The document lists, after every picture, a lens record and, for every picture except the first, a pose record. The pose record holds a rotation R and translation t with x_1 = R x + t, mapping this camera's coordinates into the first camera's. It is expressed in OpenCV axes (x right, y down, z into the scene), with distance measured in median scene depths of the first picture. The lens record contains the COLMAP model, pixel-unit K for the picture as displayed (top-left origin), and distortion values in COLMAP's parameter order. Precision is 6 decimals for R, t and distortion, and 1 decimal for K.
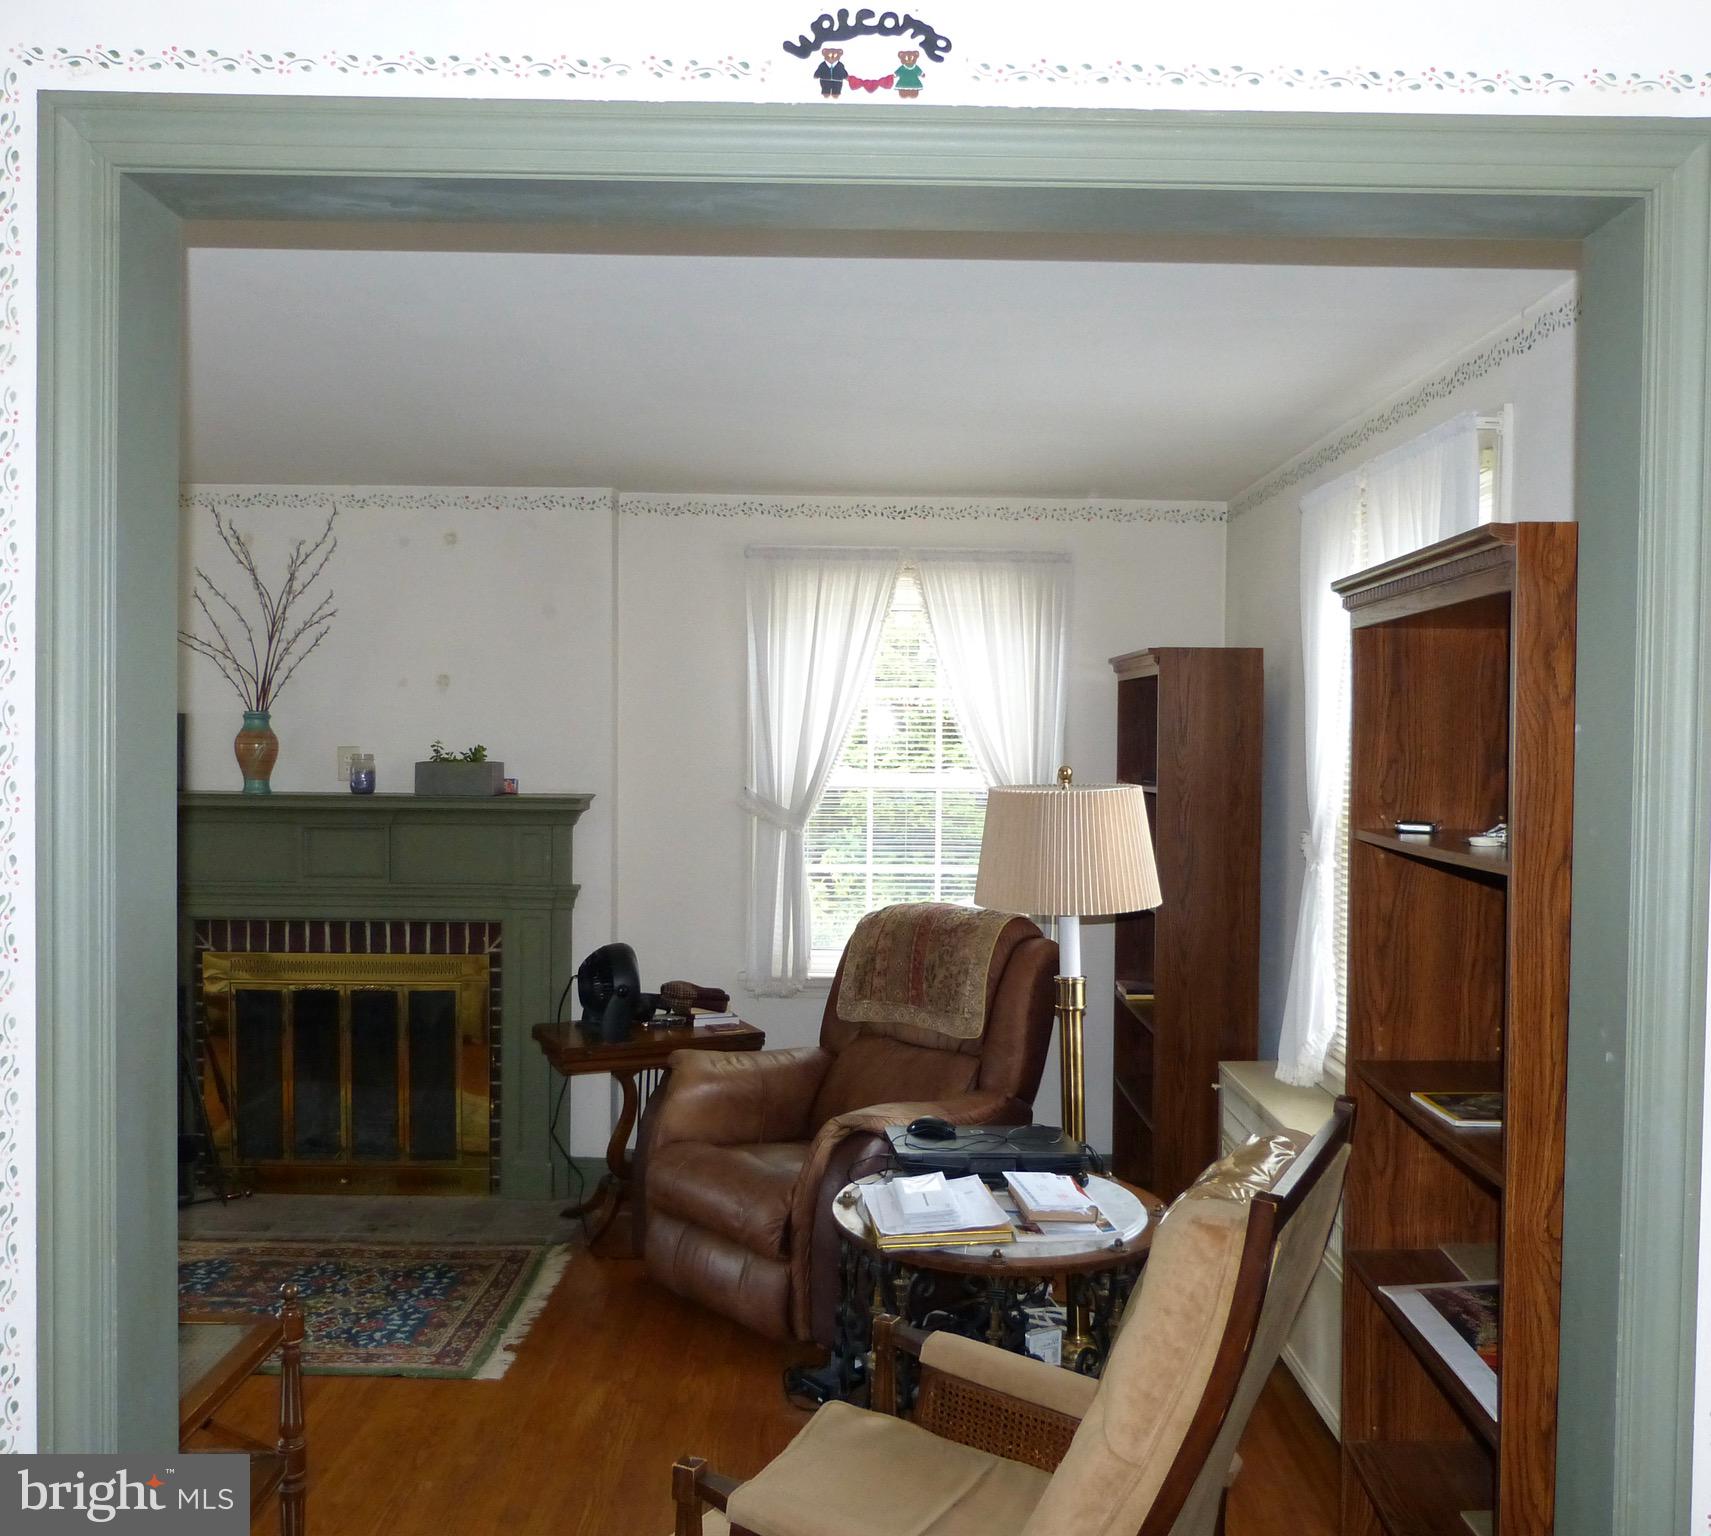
lens RADIAL K [[1516.2, 0, 885.9], [0, 1516.2, 783.1], [0, 0, 1]] dist [-0.045468, 0.018916]
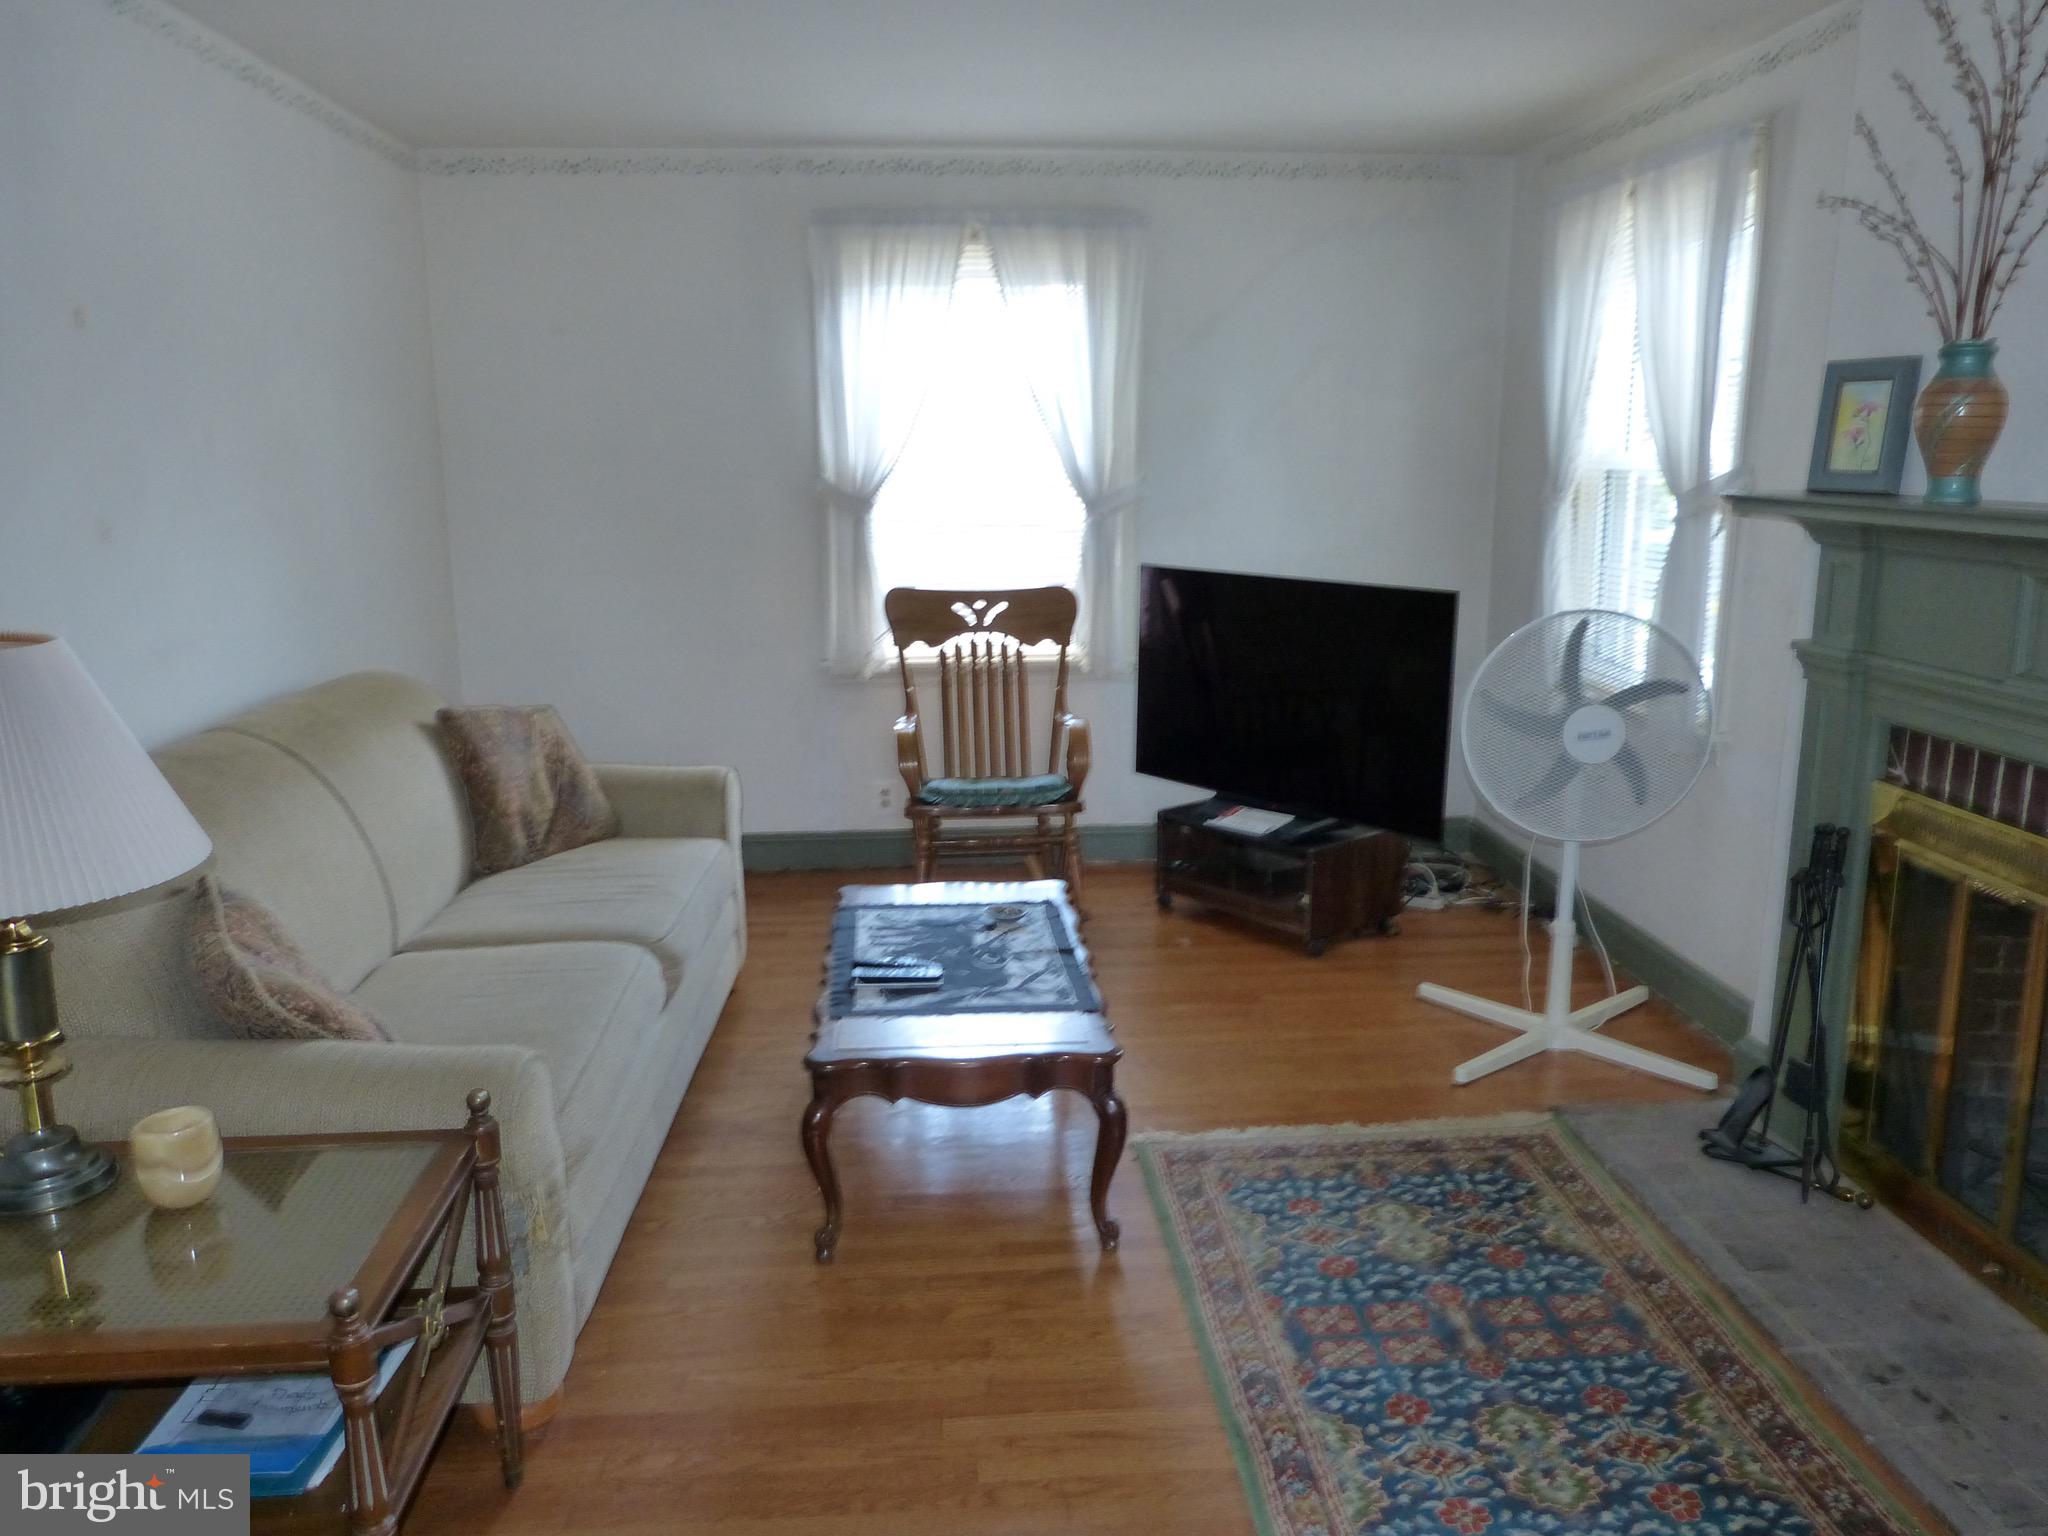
lens RADIAL K [[1518.1, 0, 1043.0], [0, 1518.1, 781.5], [0, 0, 1]] dist [-0.040409, 0.026127]
pose [[0.077861, 0.206667, -0.975308, 0.085969], [-0.025585, 0.978370, 0.205274, 0.002131], [0.996636, 0.008970, 0.081465, 0.642881]]
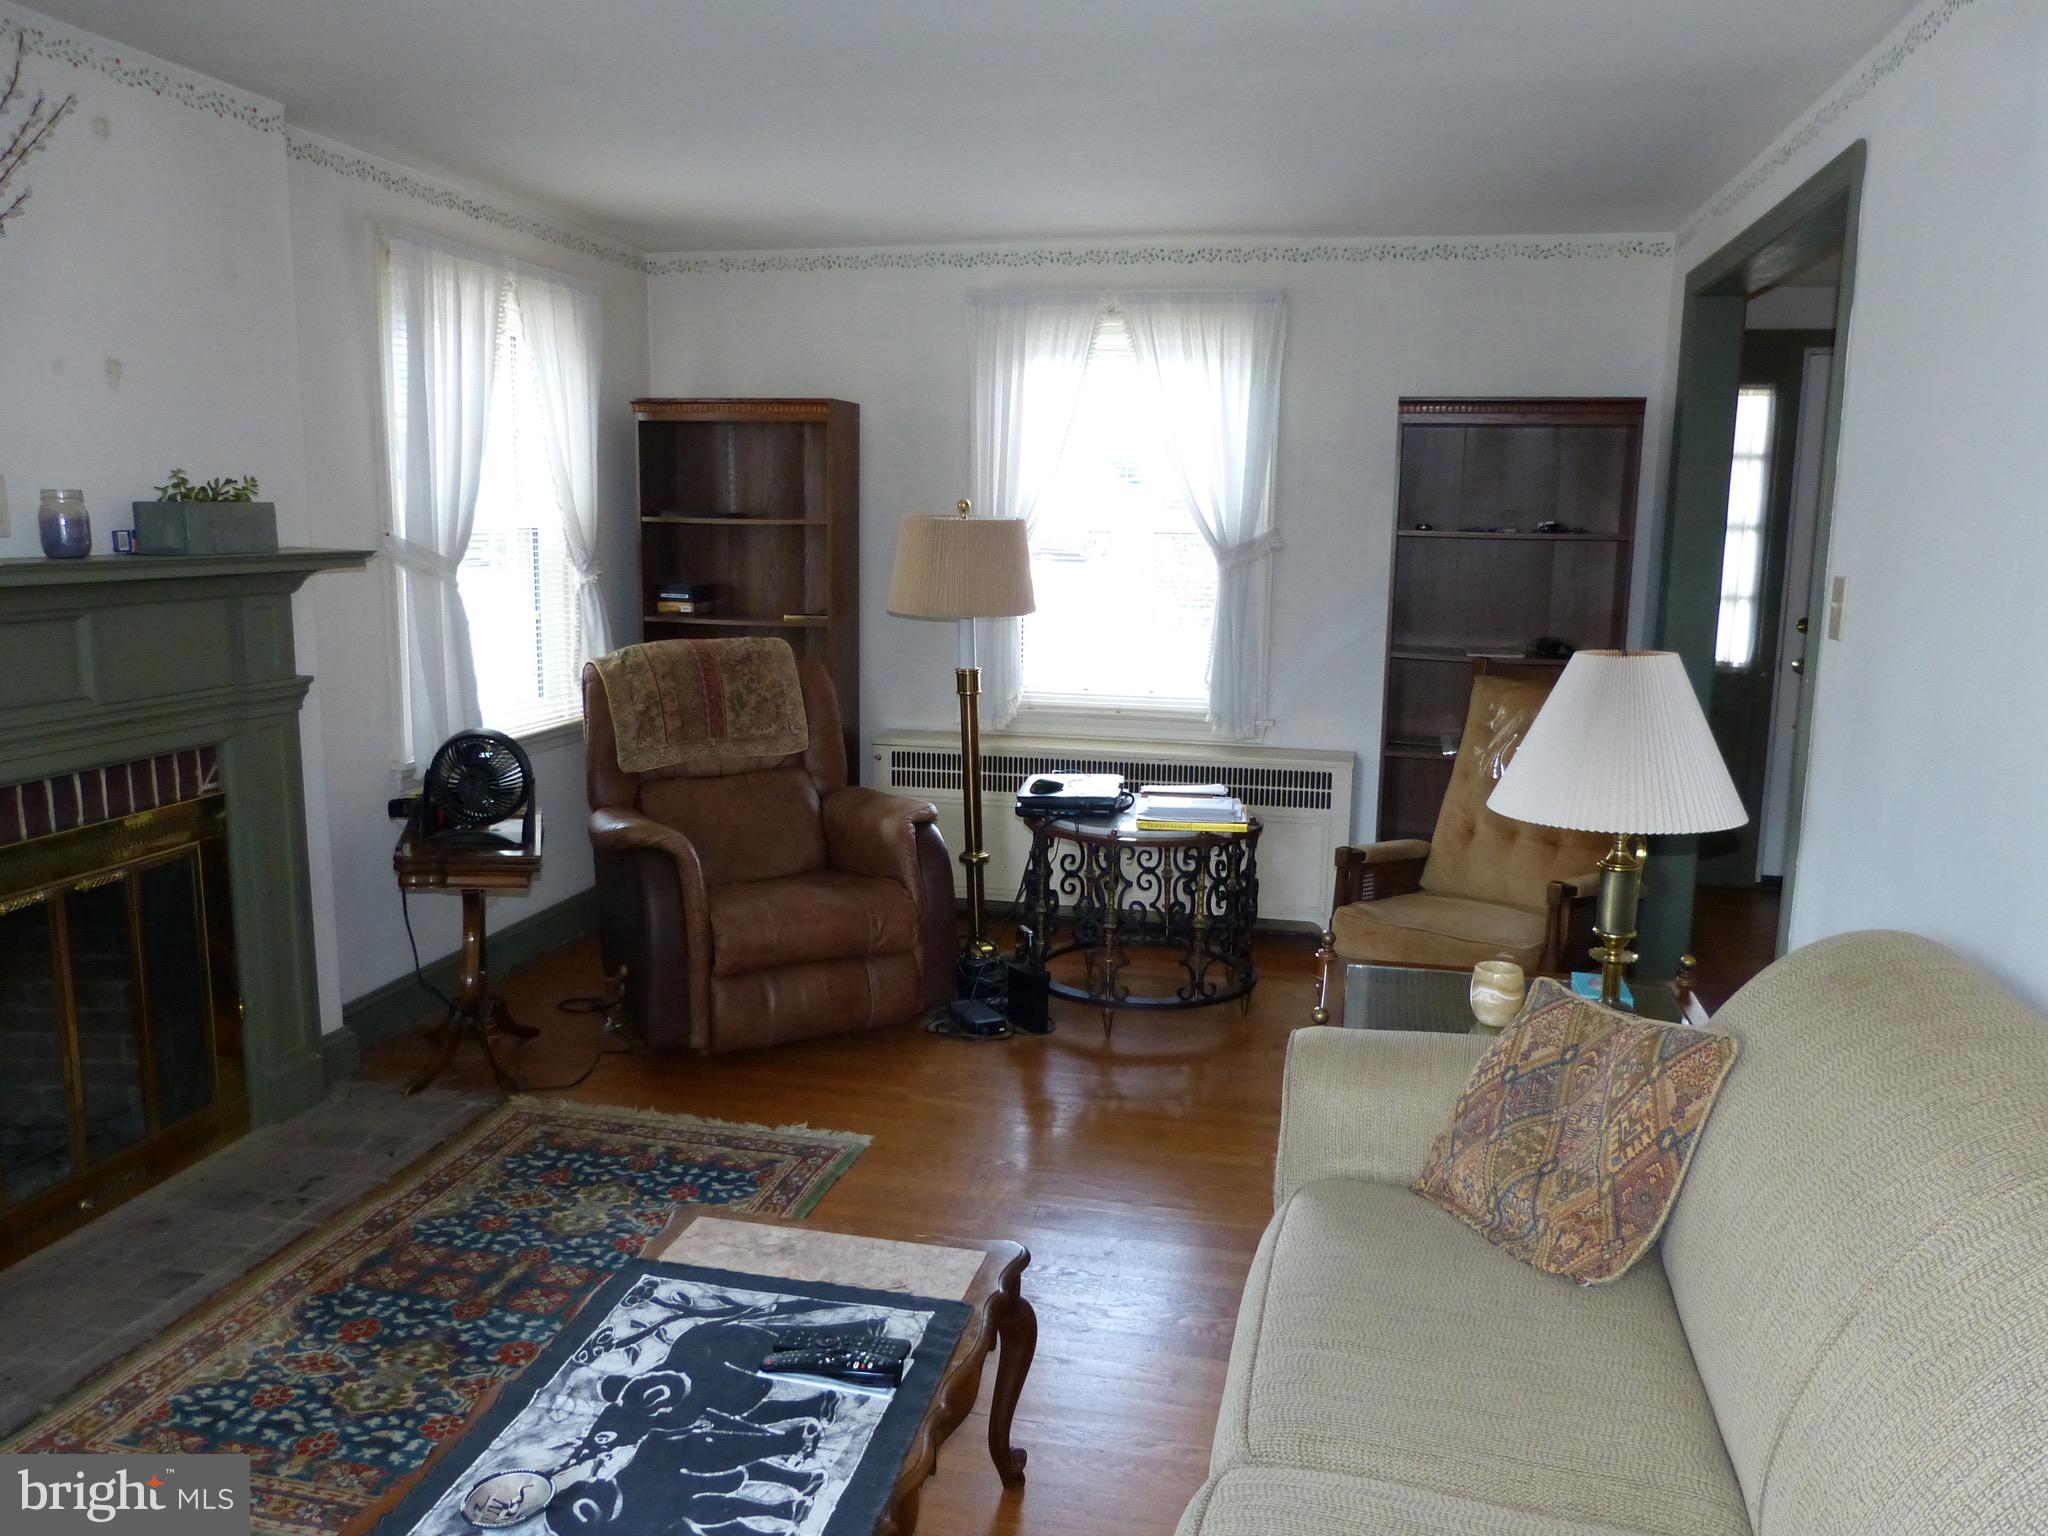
lens RADIAL K [[1518.1, 0, 1032.9], [0, 1518.1, 804.2], [0, 0, 1]] dist [-0.040409, 0.026127]
pose [[0.226142, -0.193342, 0.954714, -0.839868], [0.020587, 0.980834, 0.193756, -0.004373], [-0.973877, -0.024162, 0.225788, 0.502375]]
